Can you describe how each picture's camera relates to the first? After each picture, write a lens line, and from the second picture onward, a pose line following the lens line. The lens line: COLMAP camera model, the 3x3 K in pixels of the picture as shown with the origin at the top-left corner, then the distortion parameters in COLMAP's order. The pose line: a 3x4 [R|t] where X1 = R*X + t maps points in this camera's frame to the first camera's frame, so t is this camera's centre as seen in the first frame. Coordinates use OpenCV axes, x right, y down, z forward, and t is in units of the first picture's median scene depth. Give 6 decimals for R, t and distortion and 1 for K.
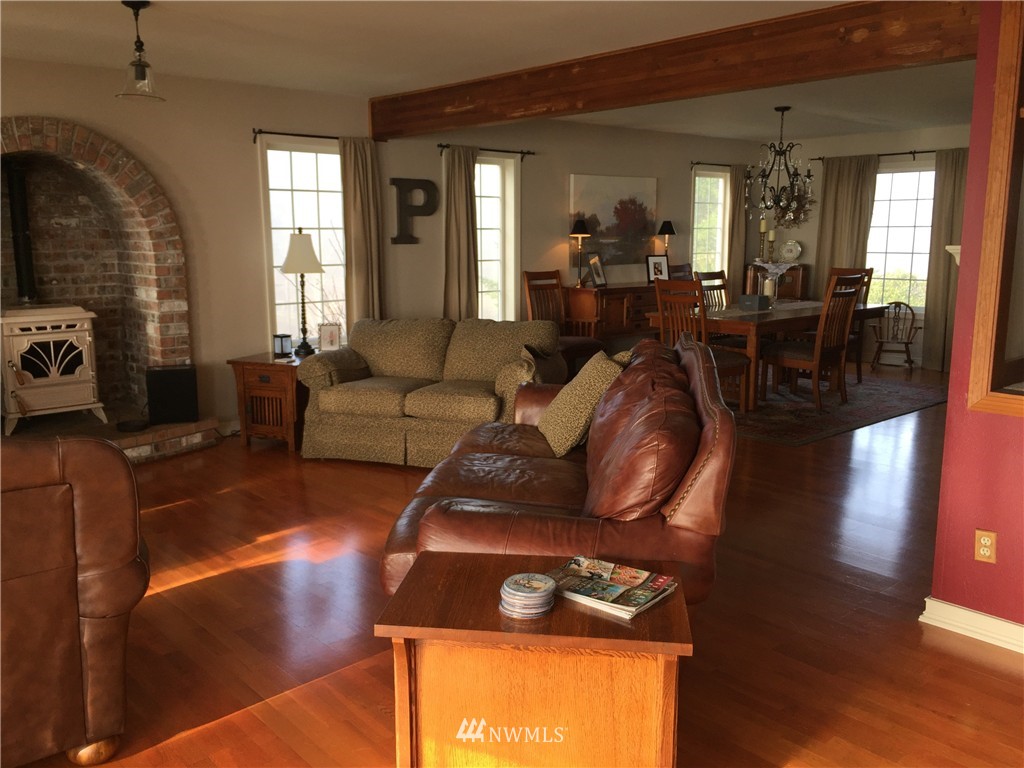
lens RADIAL K [[872.2, 0, 517.7], [0, 872.2, 380.2], [0, 0, 1]] dist [0.054397, -0.031227]
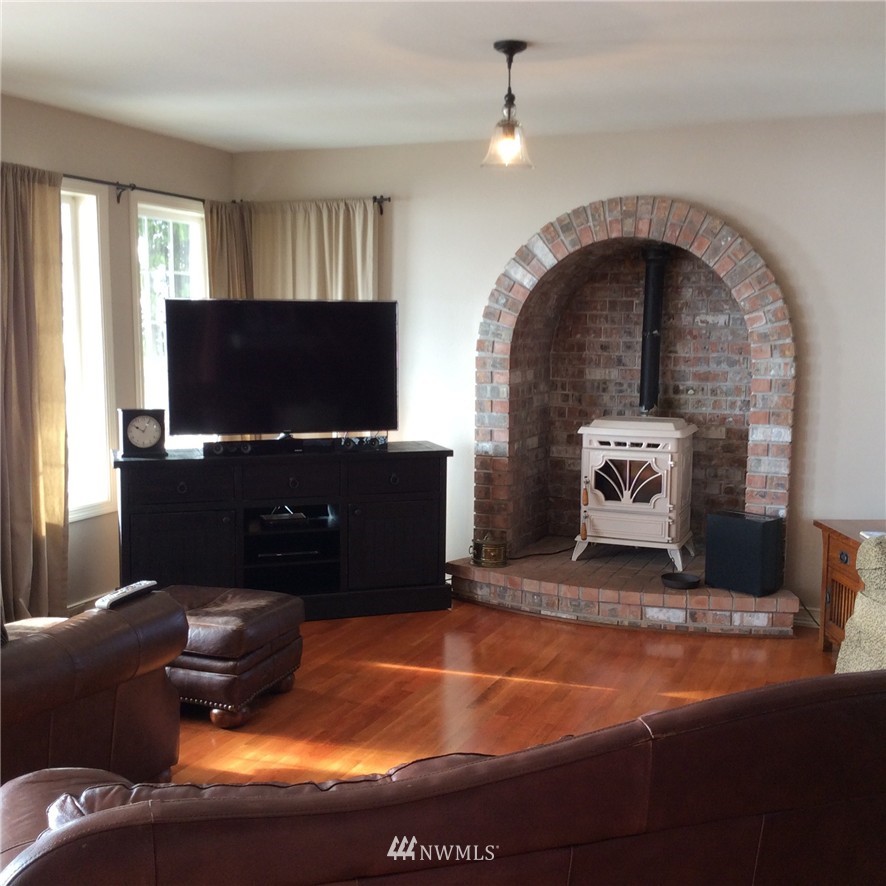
lens RADIAL K [[1085.8, 0, 443.3], [0, 1085.8, 447.8], [0, 0, 1]] dist [0.076482, 0.000000]
pose [[0.448273, 0.112941, -0.886733, 0.300913], [-0.165757, 0.985285, 0.041697, -0.067903], [0.878394, 0.128291, 0.460397, 0.357316]]
